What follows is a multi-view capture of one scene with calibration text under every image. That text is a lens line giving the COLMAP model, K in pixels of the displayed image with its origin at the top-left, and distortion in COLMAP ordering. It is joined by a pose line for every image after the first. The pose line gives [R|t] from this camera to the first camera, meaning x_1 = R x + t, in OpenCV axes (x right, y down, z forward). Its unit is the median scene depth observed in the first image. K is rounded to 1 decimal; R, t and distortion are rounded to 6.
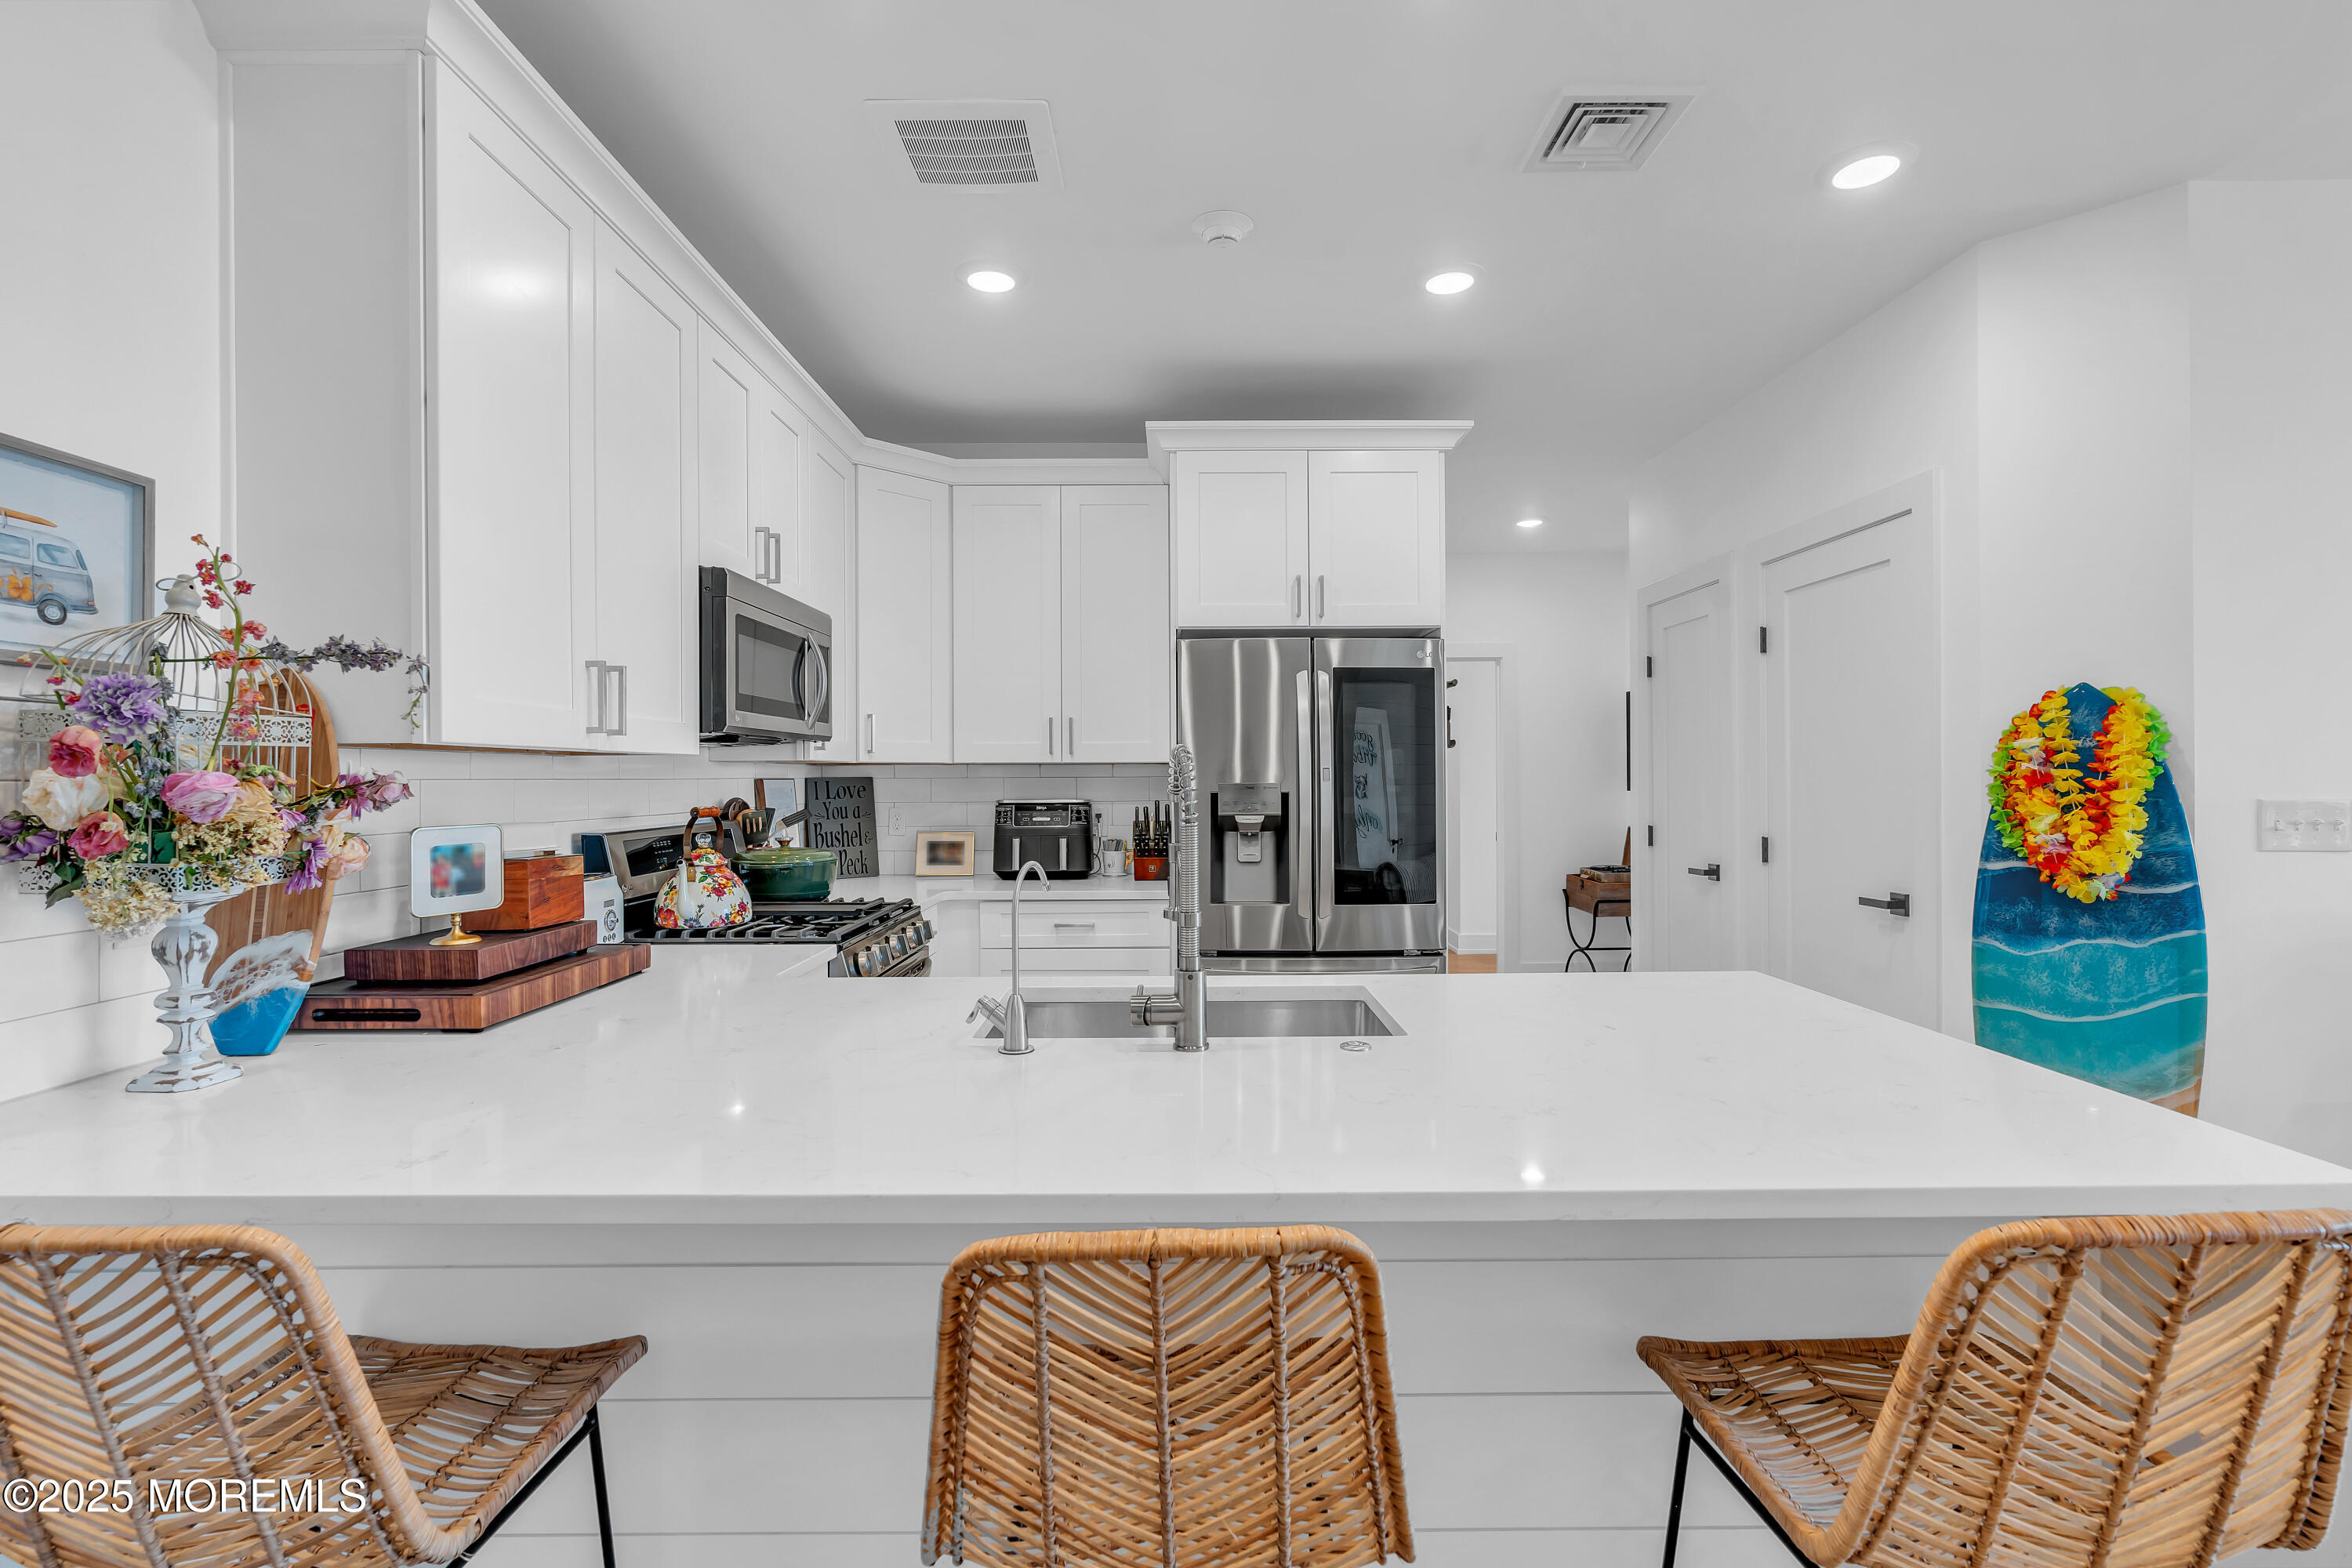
lens RADIAL K [[1063.7, 0, 1178.5], [0, 1063.7, 774.8], [0, 0, 1]] dist [-0.008883, 0.004107]
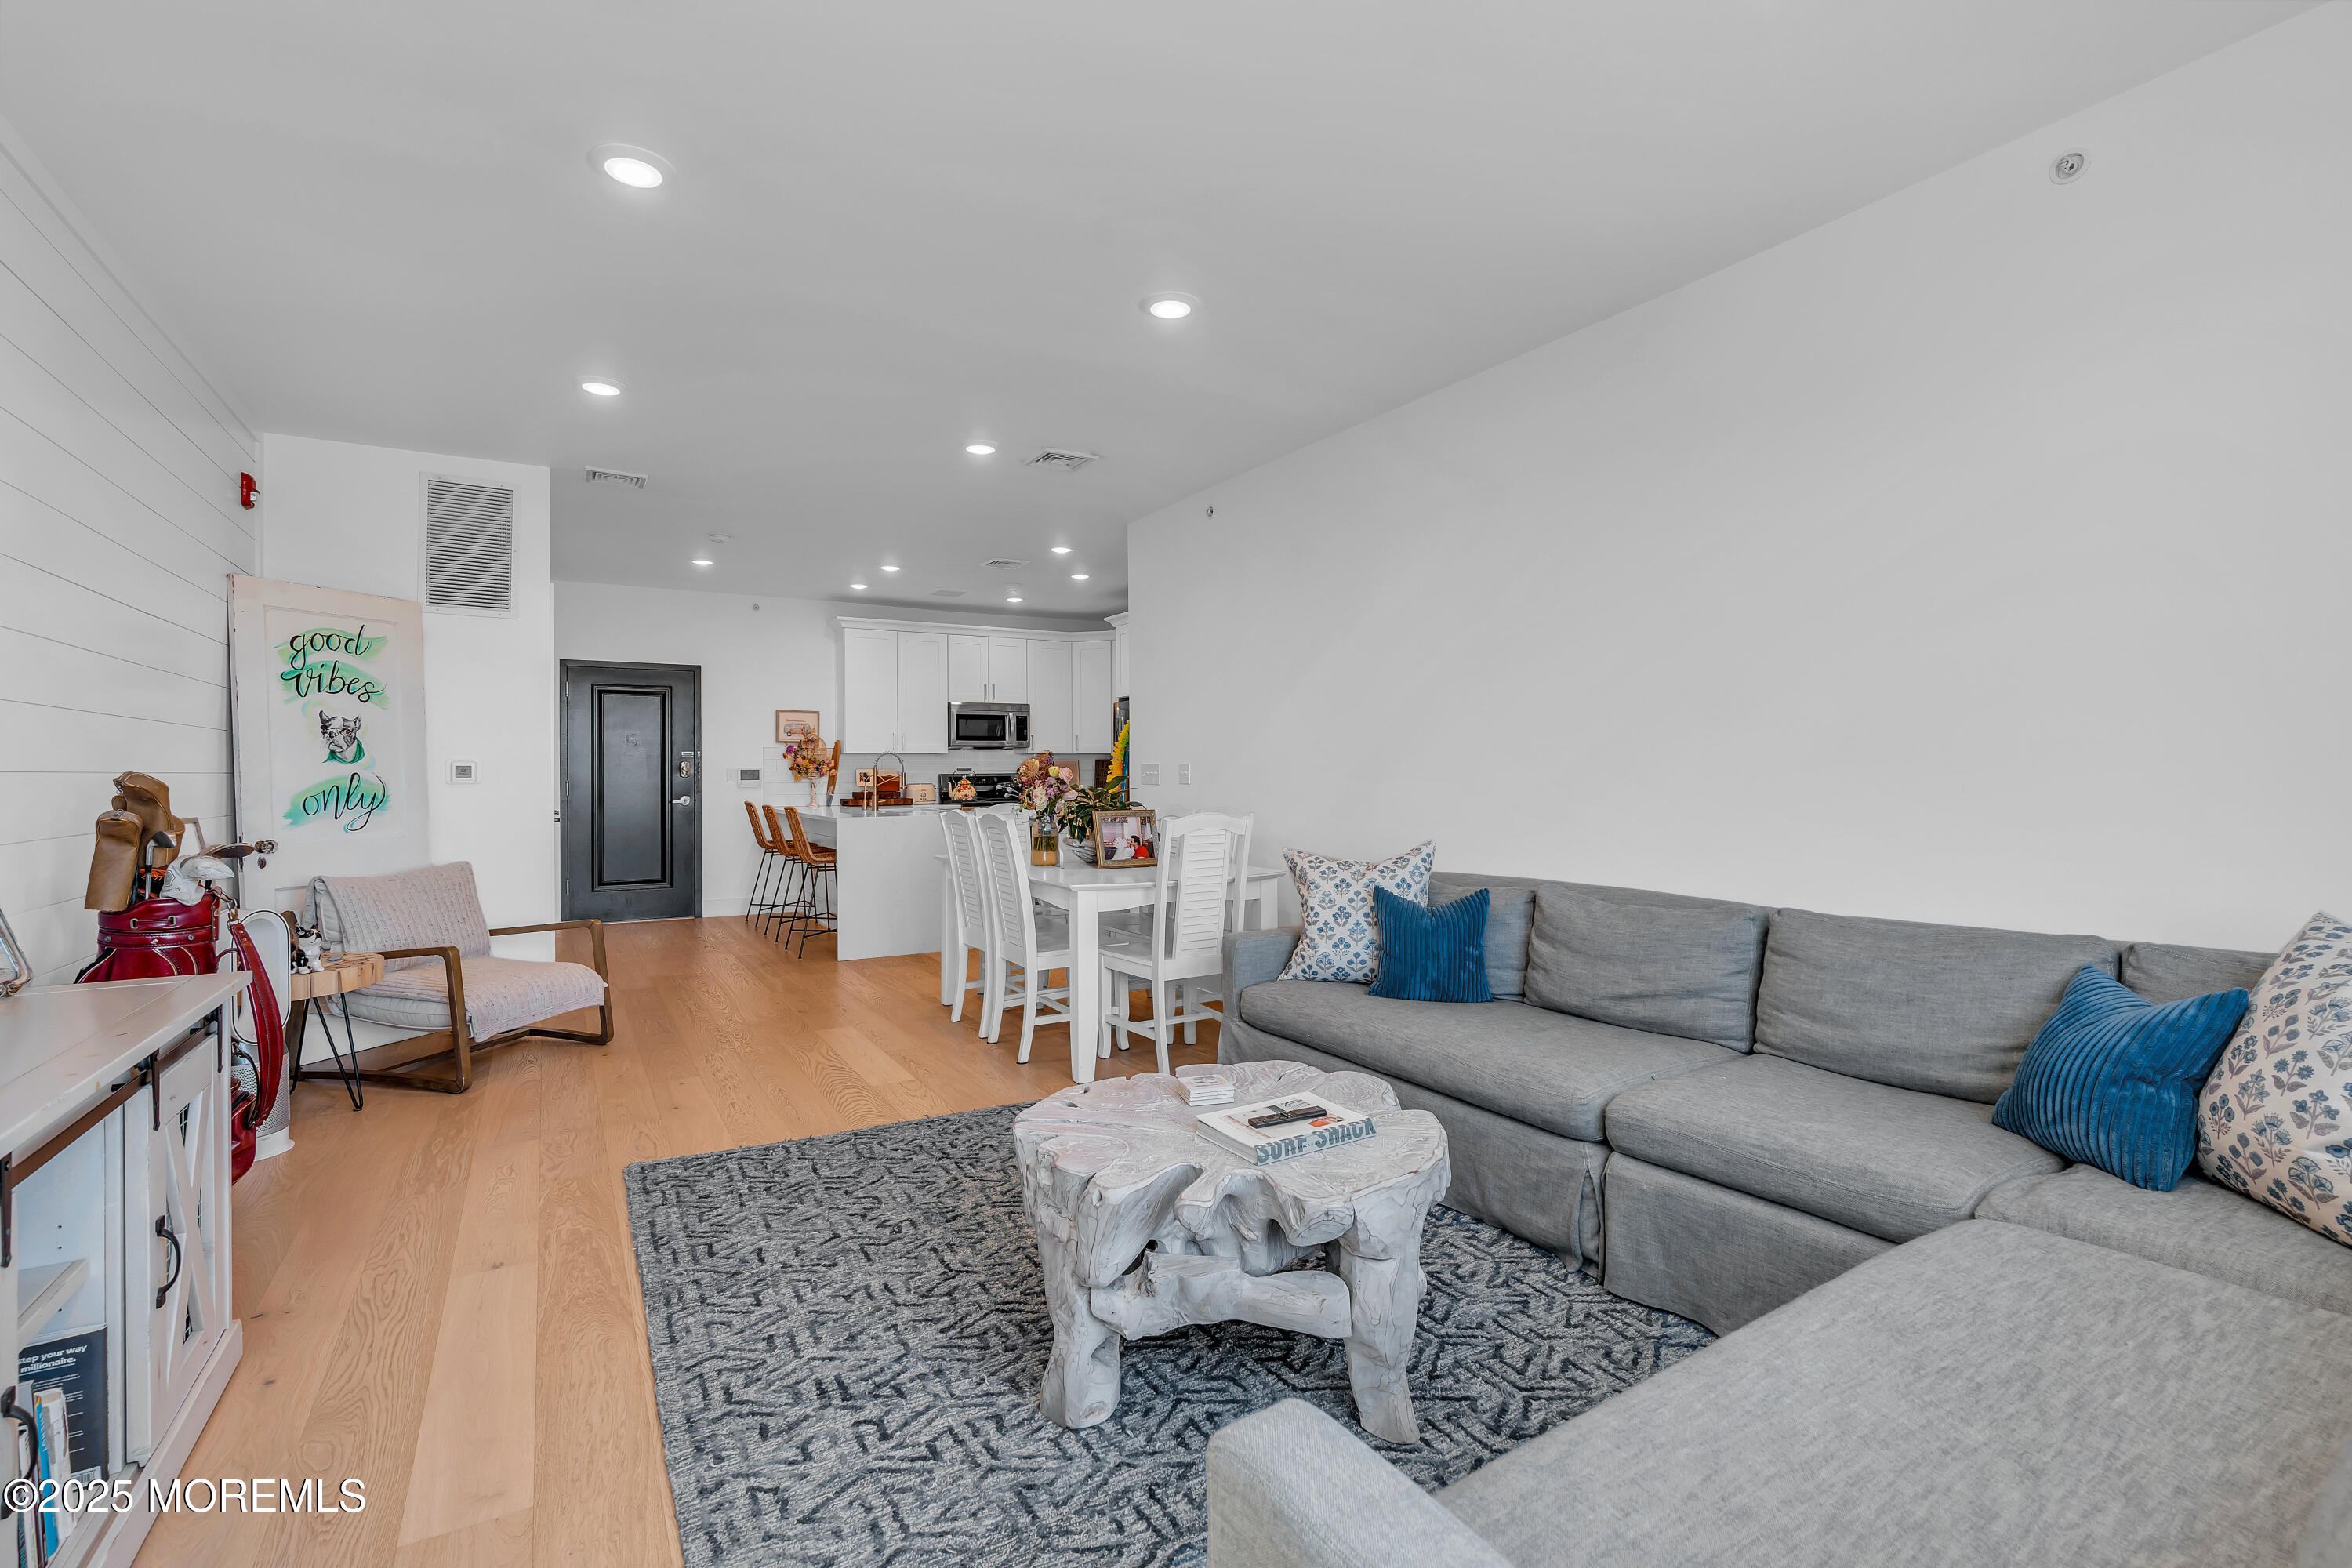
lens RADIAL K [[1053.1, 0, 1159.4], [0, 1053.1, 769.3], [0, 0, 1]] dist [0.000328, 0.000190]
pose [[0.497287, 0.002077, -0.867584, 2.929405], [0.004354, 0.999979, 0.004889, 0.022088], [0.867575, -0.006209, 0.497267, -0.189986]]
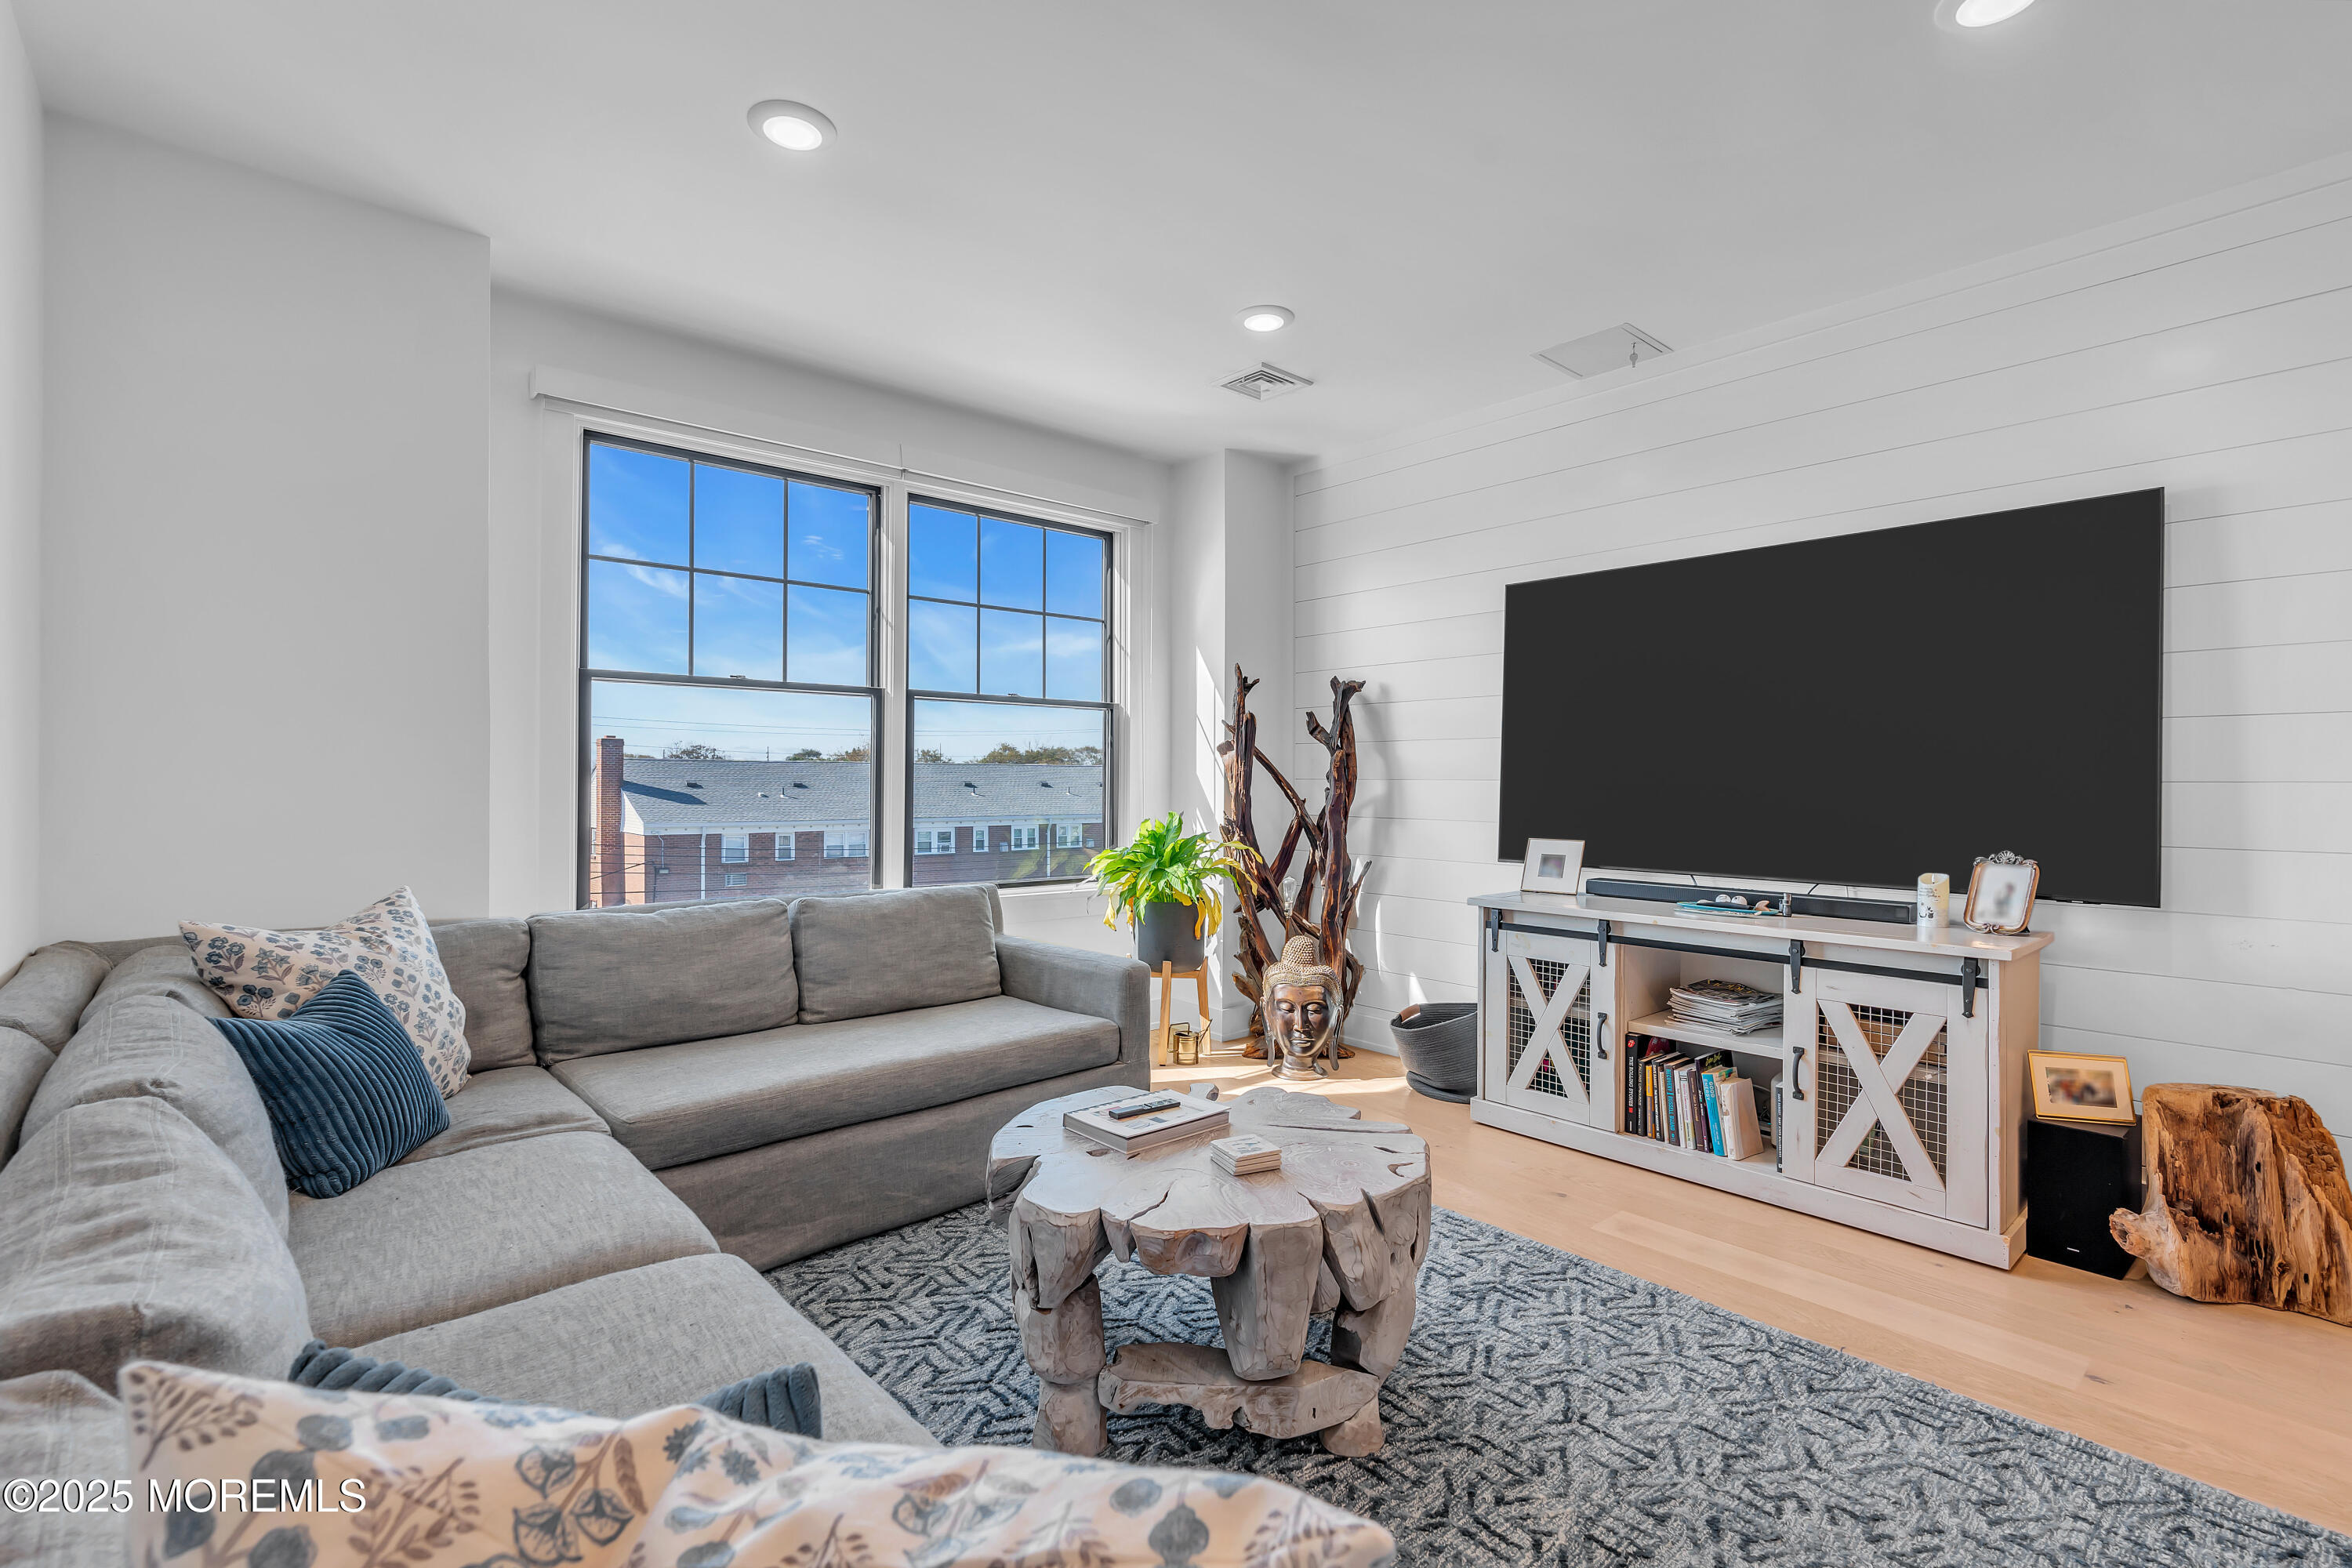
lens RADIAL K [[1063.7, 0, 1165.5], [0, 1063.7, 771.3], [0, 0, 1]] dist [-0.008883, 0.004107]
pose [[-0.649797, 0.013843, 0.759982, 1.683361], [-0.000793, 0.999821, -0.018890, 0.033163], [-0.760108, -0.012877, -0.649670, 0.787428]]
